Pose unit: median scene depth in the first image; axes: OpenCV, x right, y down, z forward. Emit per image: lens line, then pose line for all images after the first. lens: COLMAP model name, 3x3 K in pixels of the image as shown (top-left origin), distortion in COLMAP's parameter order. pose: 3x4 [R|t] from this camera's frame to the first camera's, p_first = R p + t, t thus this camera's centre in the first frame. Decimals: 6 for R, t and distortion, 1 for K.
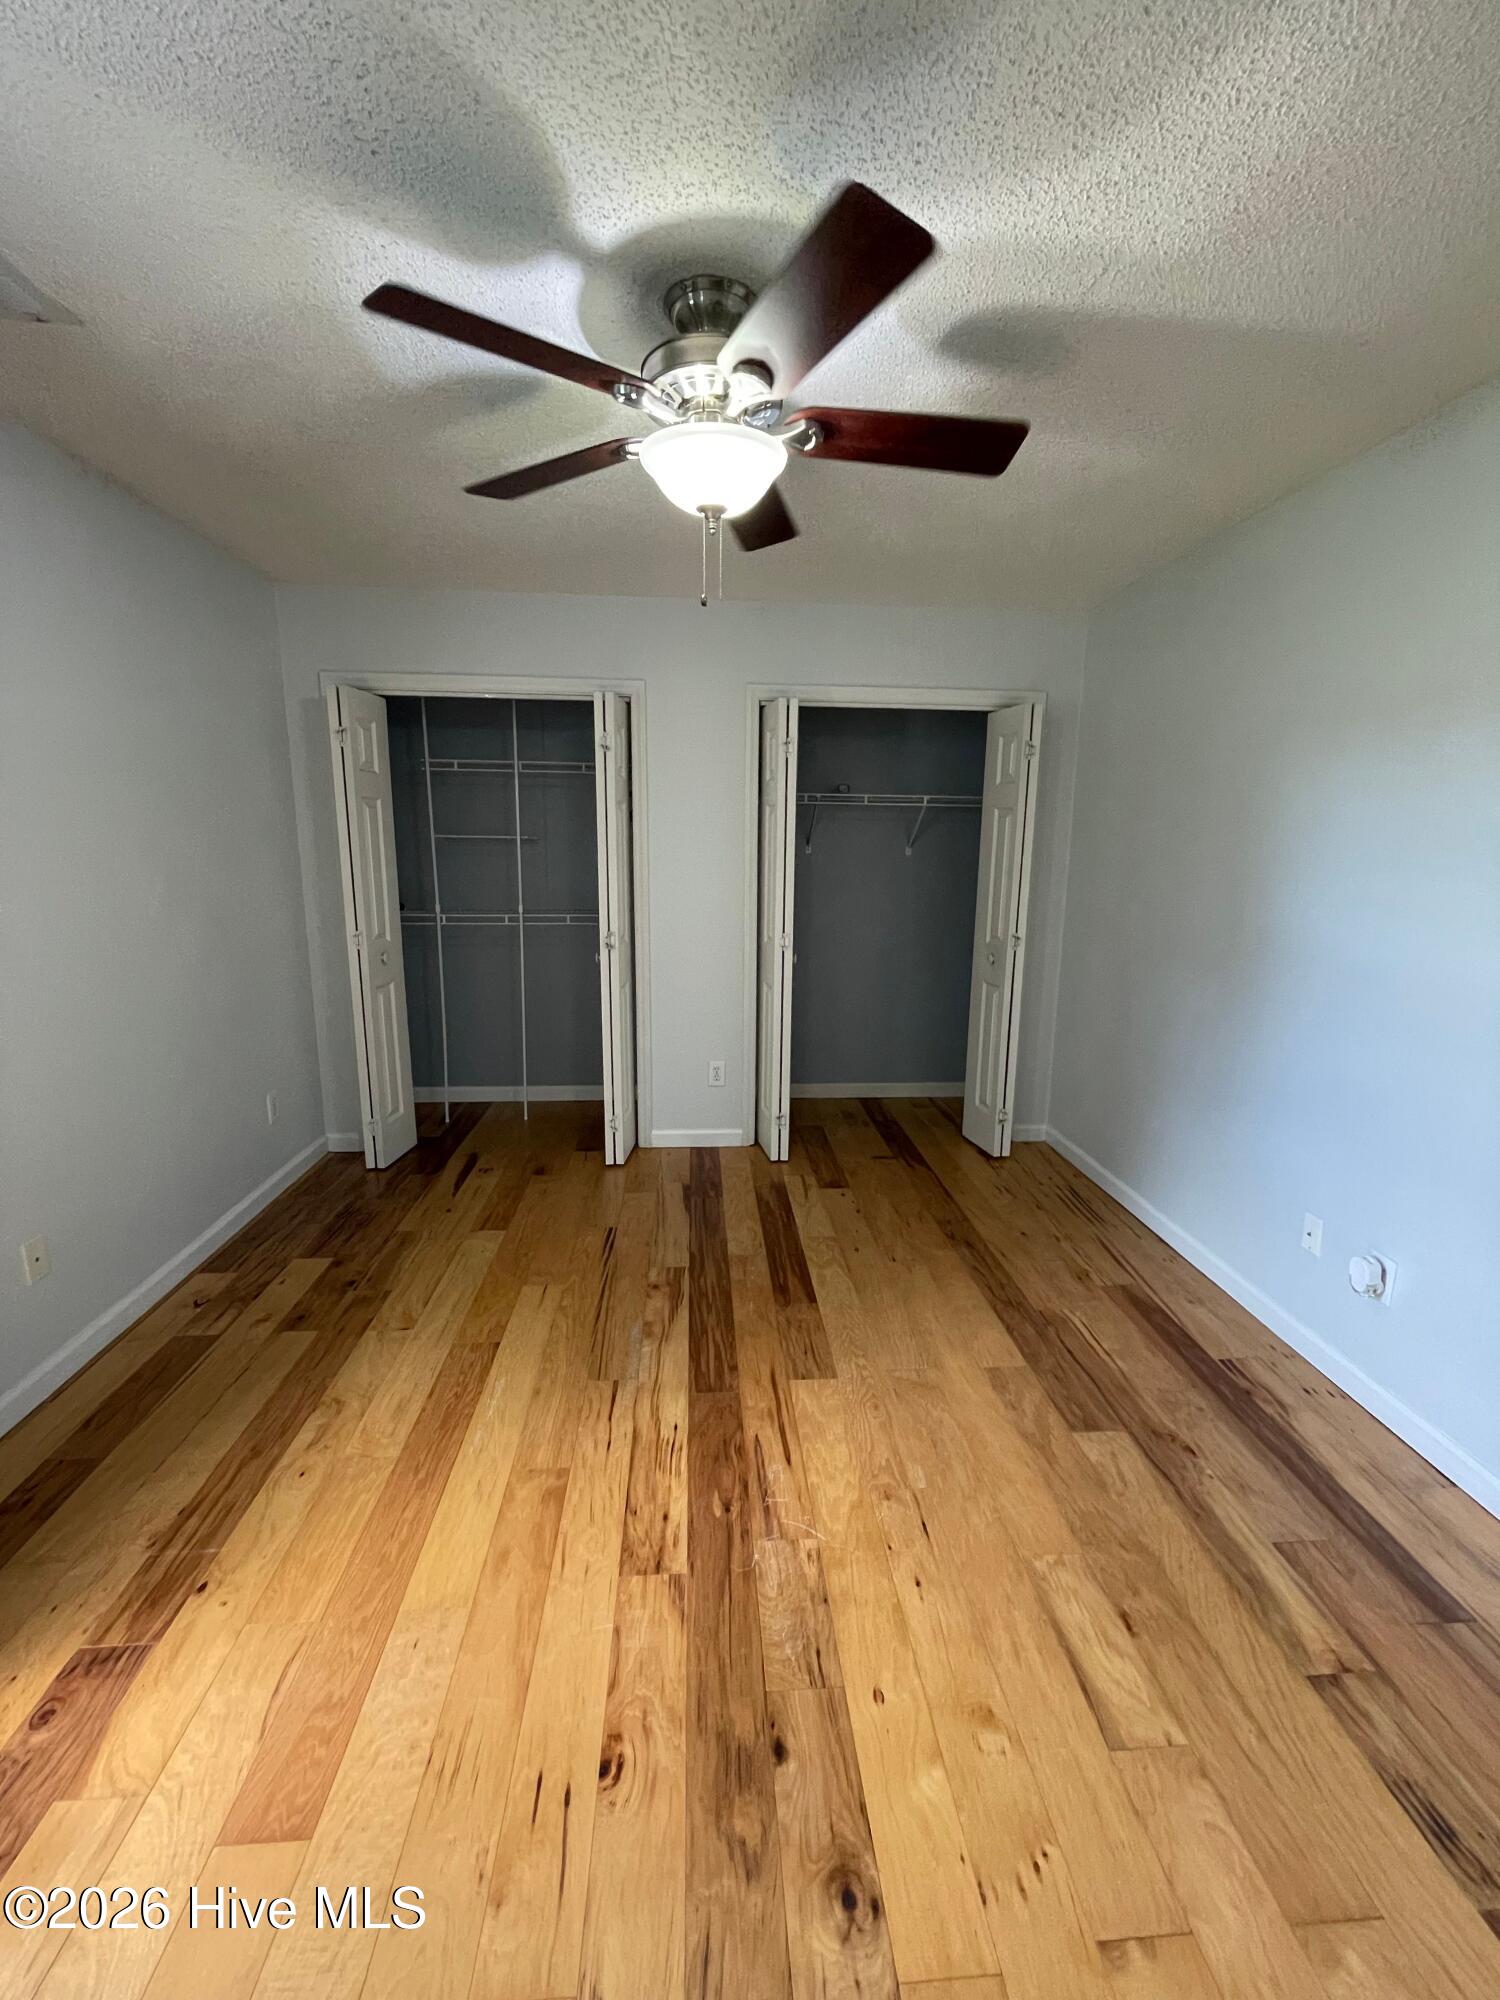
lens RADIAL K [[816.1, 0, 750.7], [0, 816.1, 998.6], [0, 0, 1]] dist [-0.002272, -0.000906]
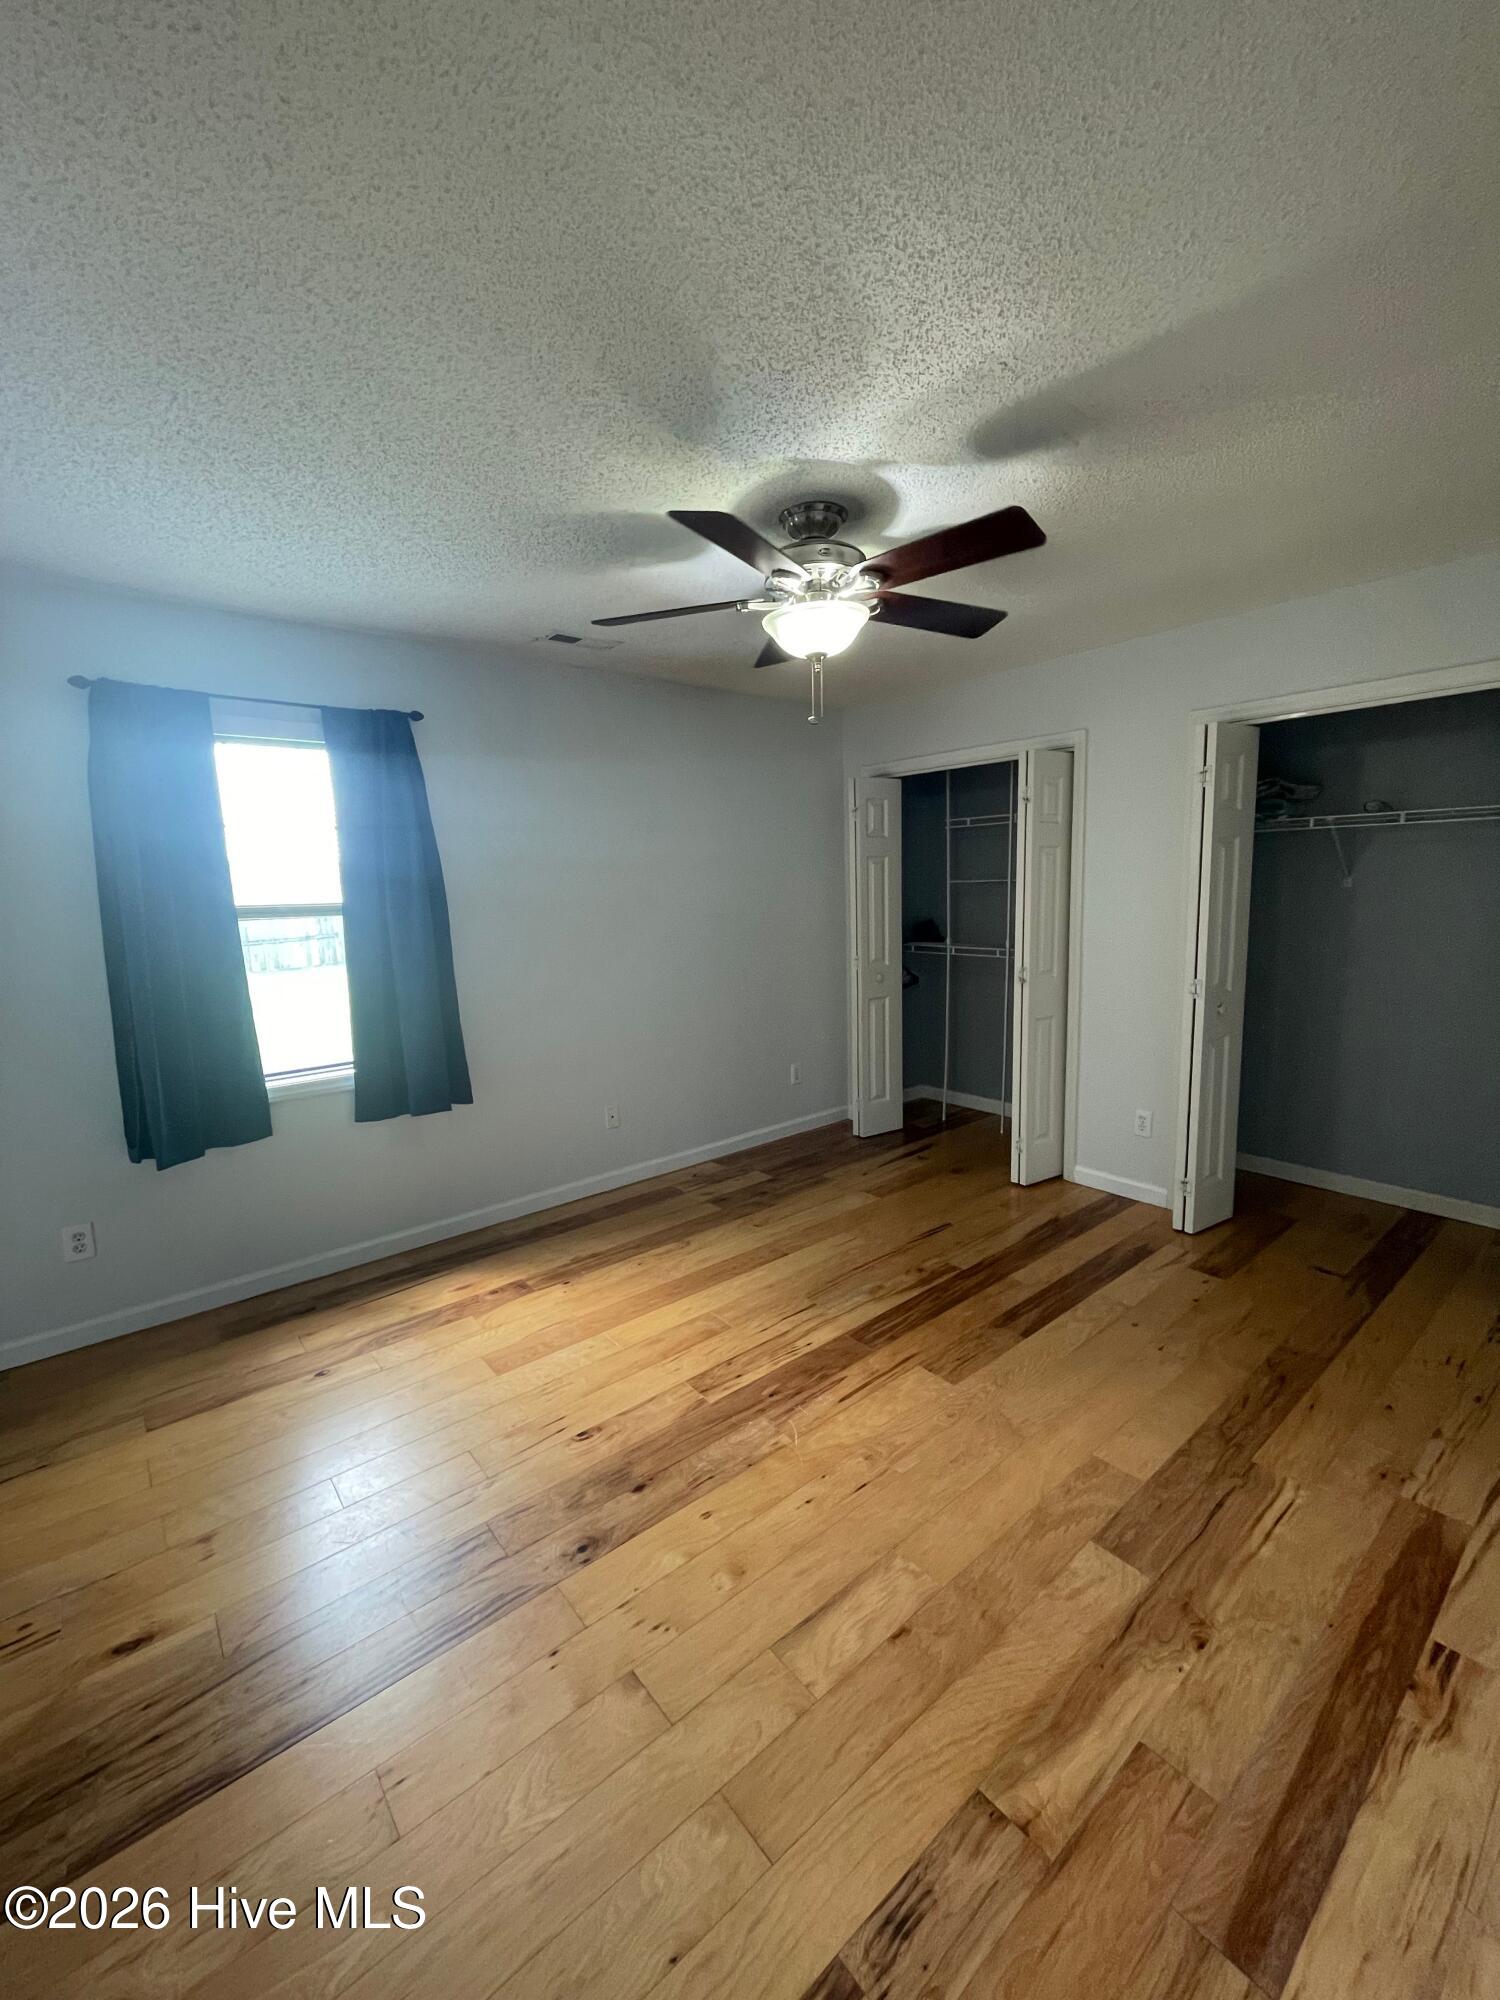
lens RADIAL K [[816.1, 0, 745.1], [0, 816.1, 997.2], [0, 0, 1]] dist [-0.002272, -0.000906]
pose [[0.575245, 0.085717, -0.813478, 0.819530], [-0.119547, 0.992626, 0.020056, -0.030420], [0.809198, 0.085712, 0.581250, 0.118072]]
